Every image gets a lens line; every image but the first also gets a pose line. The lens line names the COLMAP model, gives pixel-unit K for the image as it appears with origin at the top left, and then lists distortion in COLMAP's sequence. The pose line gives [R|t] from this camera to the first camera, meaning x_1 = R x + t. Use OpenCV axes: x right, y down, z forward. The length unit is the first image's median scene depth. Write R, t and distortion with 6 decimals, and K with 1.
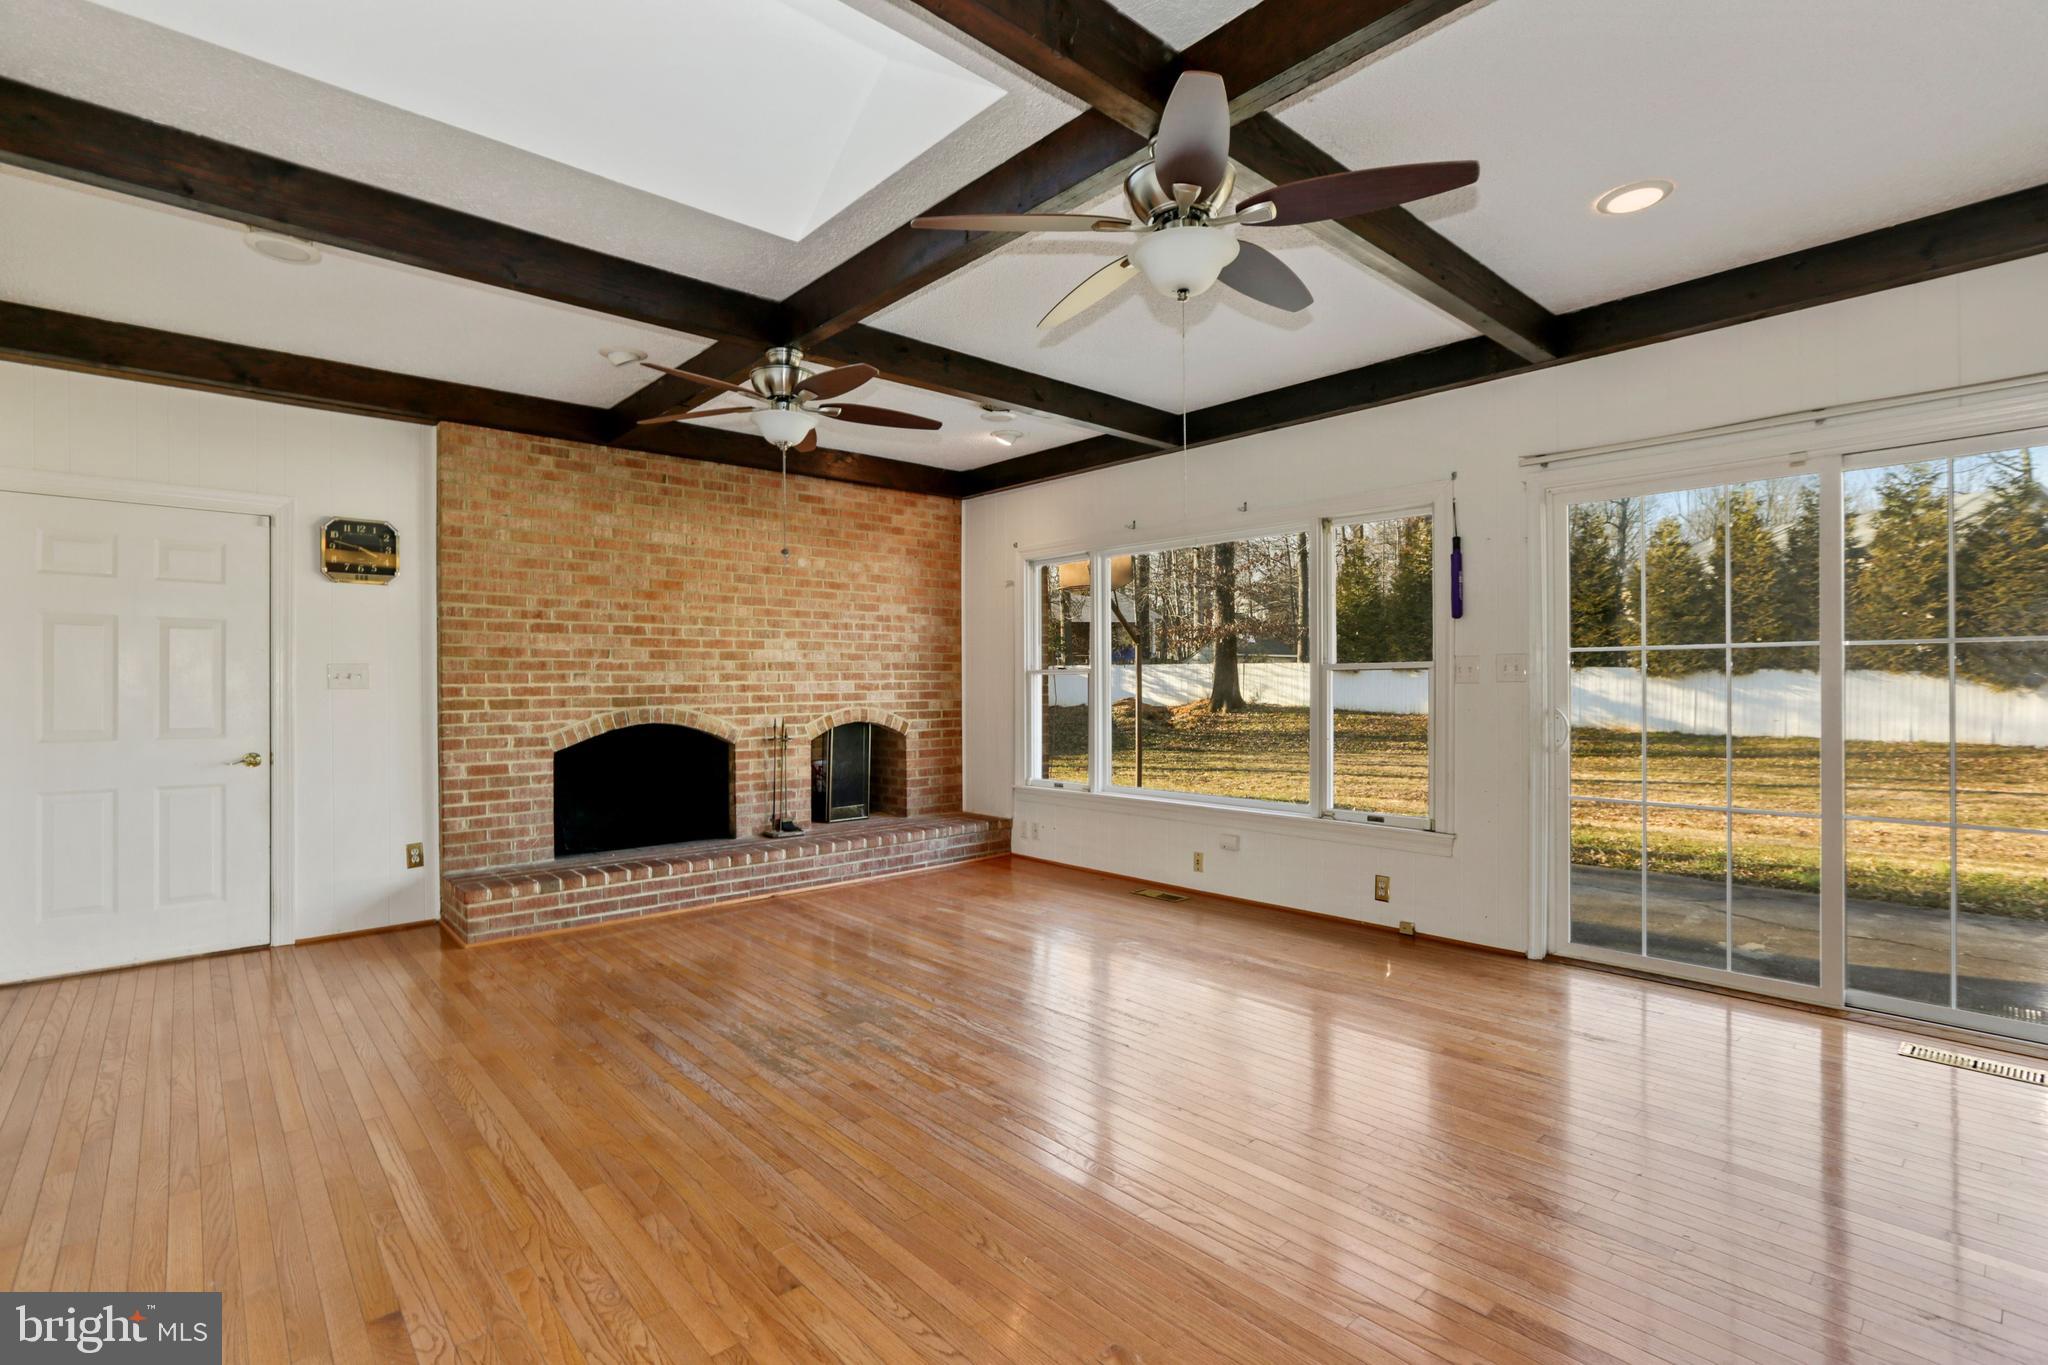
lens RADIAL K [[937.1, 0, 1036.4], [0, 937.1, 682.1], [0, 0, 1]] dist [-0.052874, 0.033490]
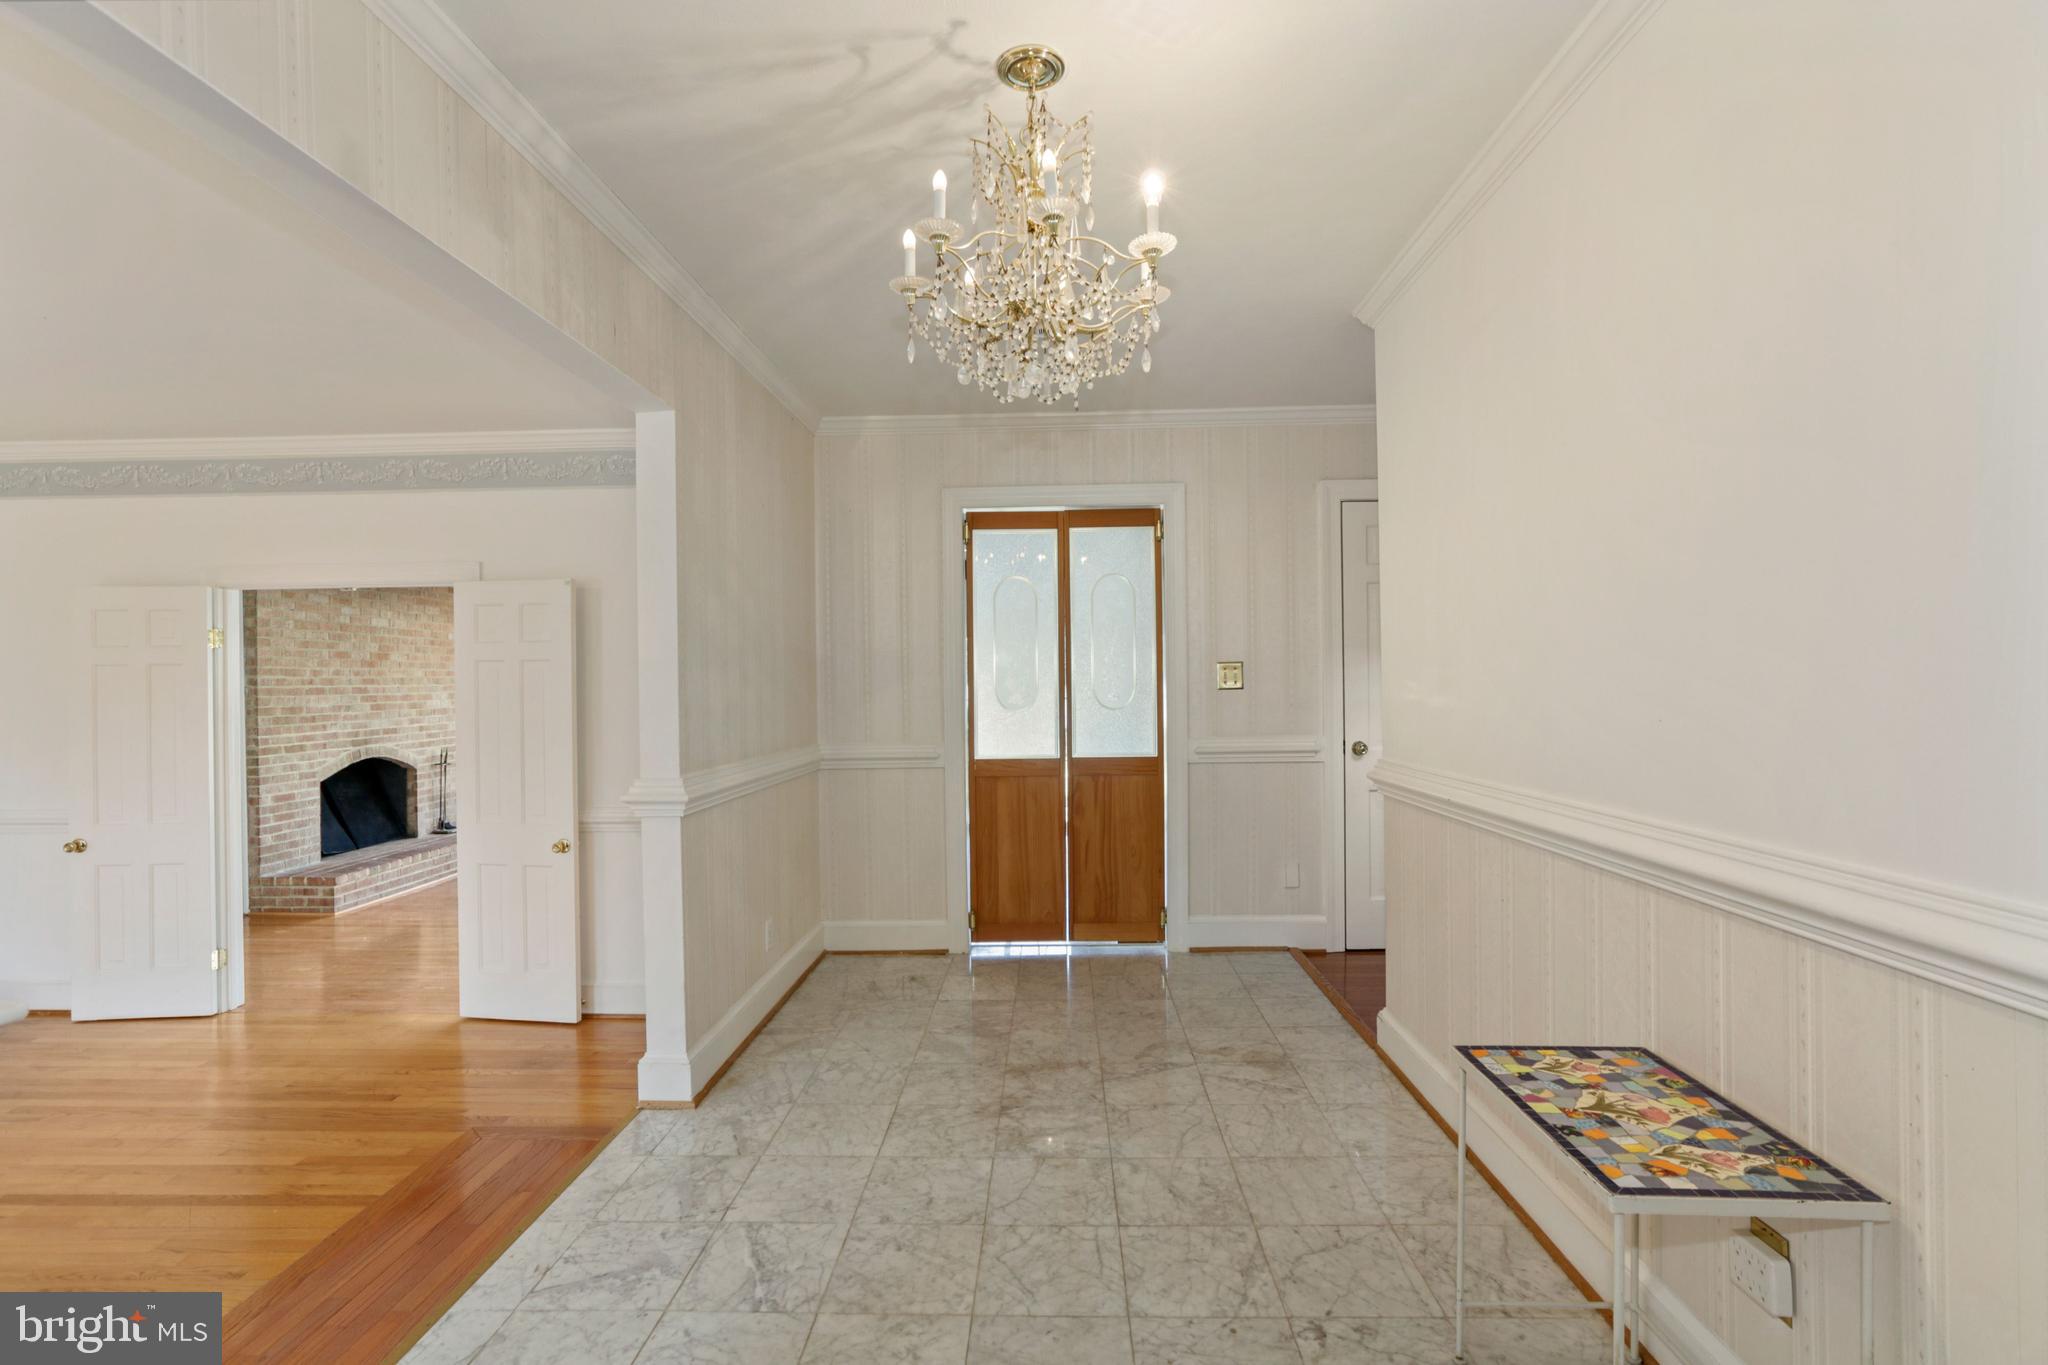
lens RADIAL K [[937.1, 0, 1036.4], [0, 937.1, 682.1], [0, 0, 1]] dist [-0.052874, 0.033490]
pose [[0.690724, -0.004139, 0.723107, -0.711507], [0.006078, 0.999982, -0.000083, -0.060313], [-0.723093, 0.004452, 0.690737, -0.646672]]
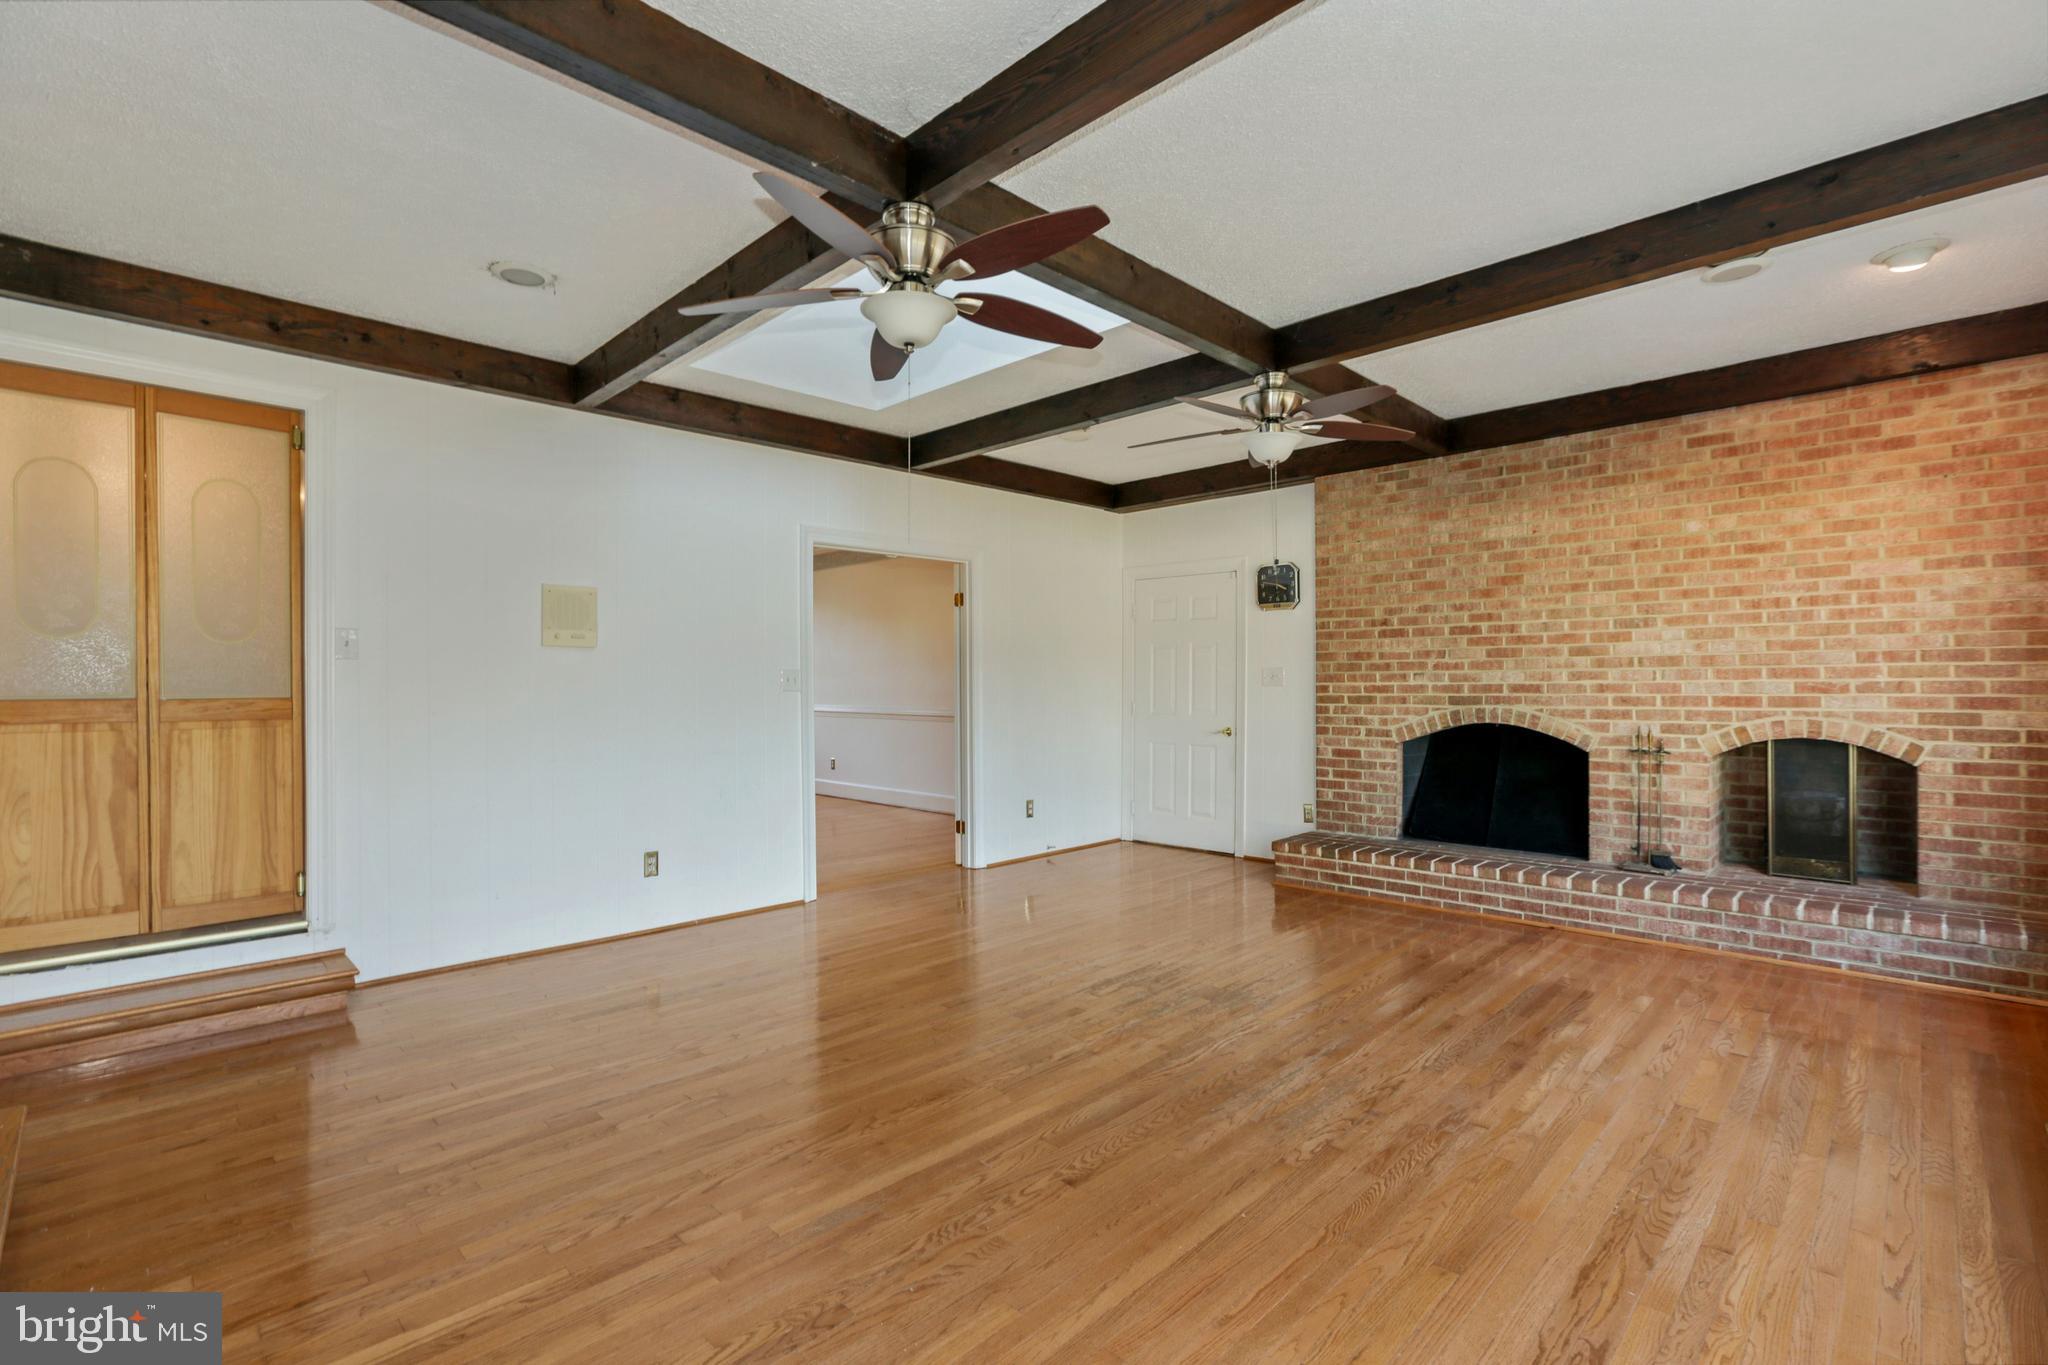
lens RADIAL K [[932.0, 0, 1015.5], [0, 932.0, 680.4], [0, 0, 1]] dist [-0.016912, 0.009665]
pose [[0.053624, 0.002441, -0.998558, 0.537916], [0.003801, 0.999989, 0.002648, -0.005168], [0.998554, -0.003937, 0.053614, 0.440520]]
